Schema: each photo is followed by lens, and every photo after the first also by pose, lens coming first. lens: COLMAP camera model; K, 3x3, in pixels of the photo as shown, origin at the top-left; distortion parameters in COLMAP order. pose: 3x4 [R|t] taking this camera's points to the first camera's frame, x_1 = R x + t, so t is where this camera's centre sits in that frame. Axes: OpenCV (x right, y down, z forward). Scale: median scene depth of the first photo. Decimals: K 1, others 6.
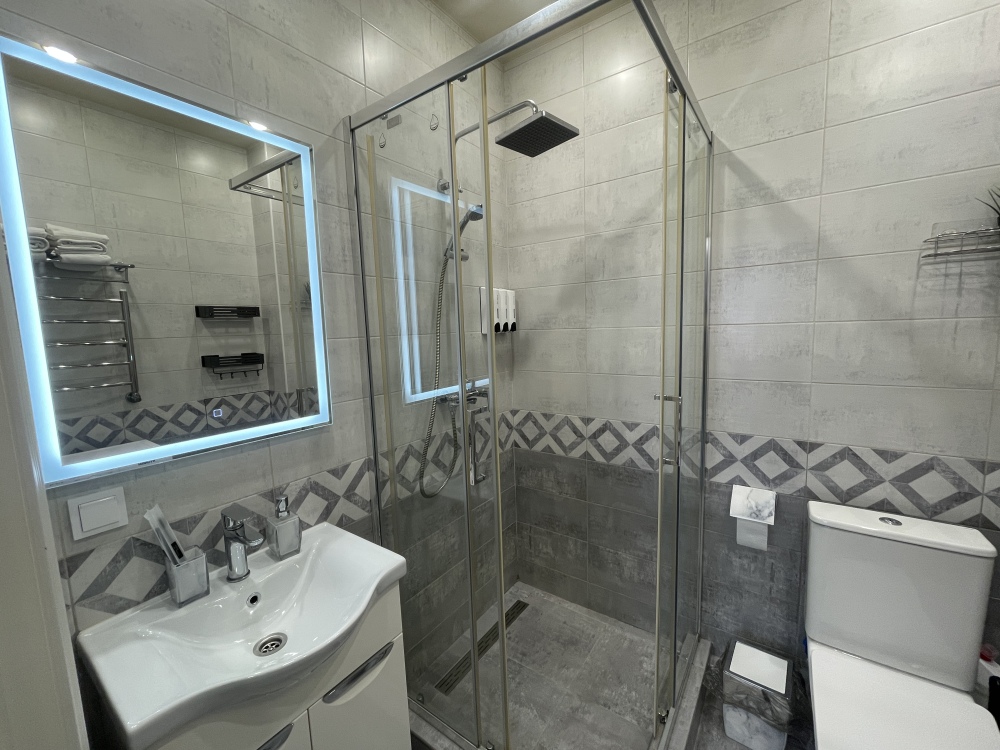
lens RADIAL K [[404.7, 0, 496.4], [0, 404.7, 373.9], [0, 0, 1]] dist [-0.003294, -0.000180]
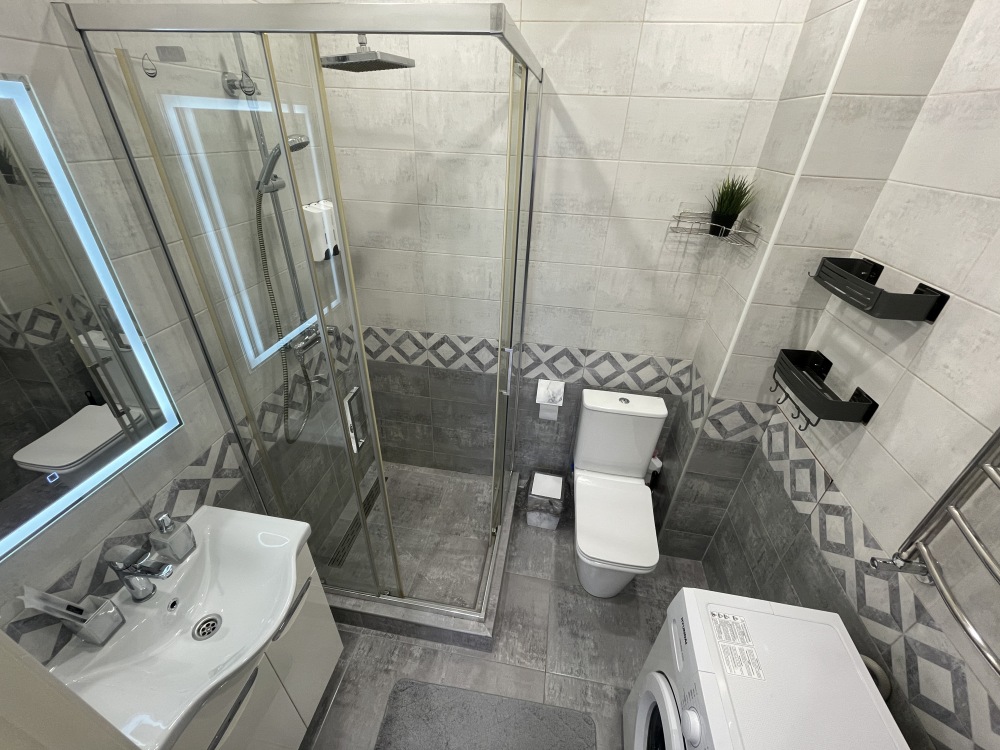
lens RADIAL K [[404.7, 0, 496.0], [0, 404.7, 371.3], [0, 0, 1]] dist [-0.003294, -0.000180]
pose [[0.893962, -0.175541, 0.412332, -0.106173], [-0.014128, 0.908593, 0.417444, -0.335915], [-0.447920, -0.379005, 0.809767, -0.031042]]
